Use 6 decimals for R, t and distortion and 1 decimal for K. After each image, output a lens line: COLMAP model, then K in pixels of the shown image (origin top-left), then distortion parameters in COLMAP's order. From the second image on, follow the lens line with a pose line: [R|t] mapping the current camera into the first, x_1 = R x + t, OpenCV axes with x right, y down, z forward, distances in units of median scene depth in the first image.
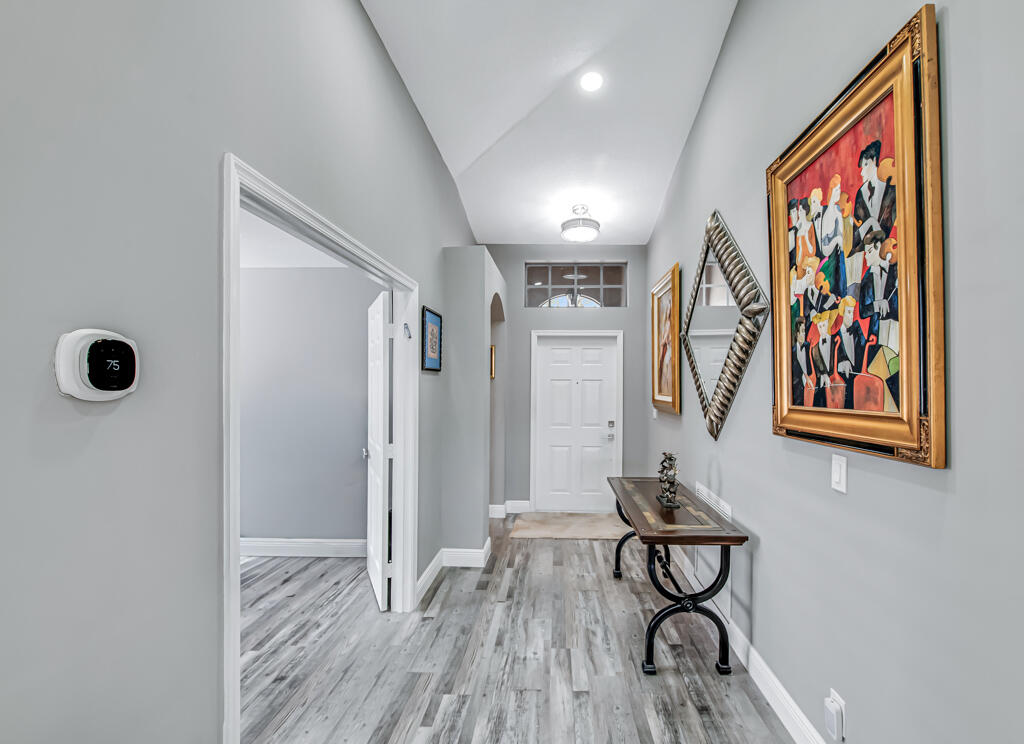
lens RADIAL K [[473.7, 0, 512.0], [0, 473.7, 372.0], [0, 0, 1]] dist [0.000955, 0.000018]
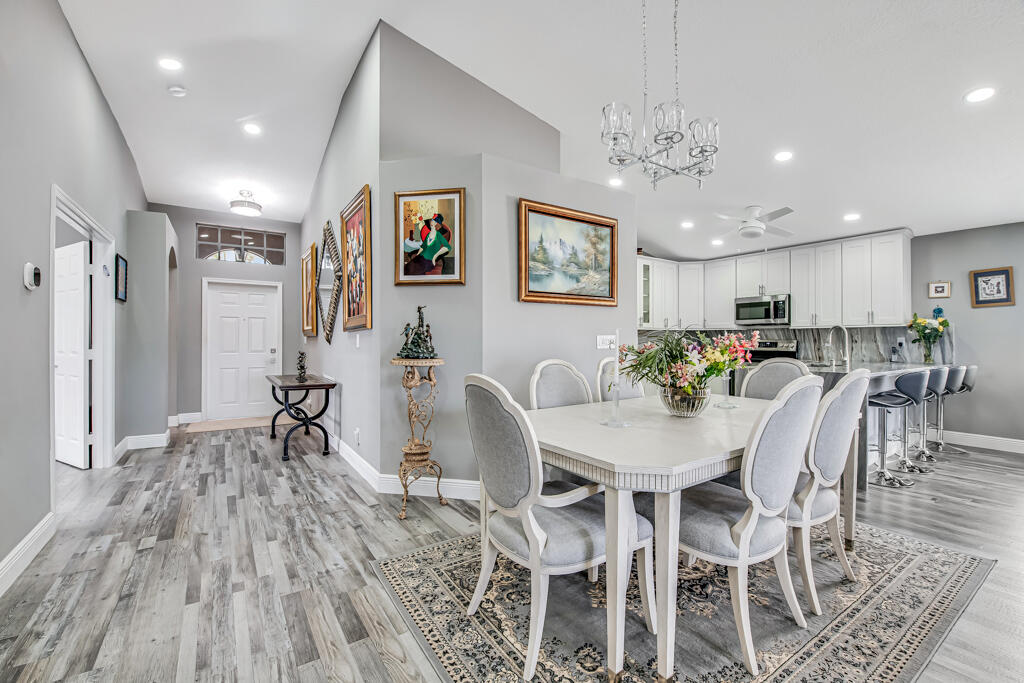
lens RADIAL K [[433.6, 0, 504.8], [0, 433.6, 341.3], [0, 0, 1]] dist [-0.001334, 0.000171]
pose [[0.780788, -0.008820, 0.624734, -0.071164], [-0.012275, 0.999491, 0.029452, 0.052810], [-0.624675, -0.030665, 0.780282, -0.560410]]
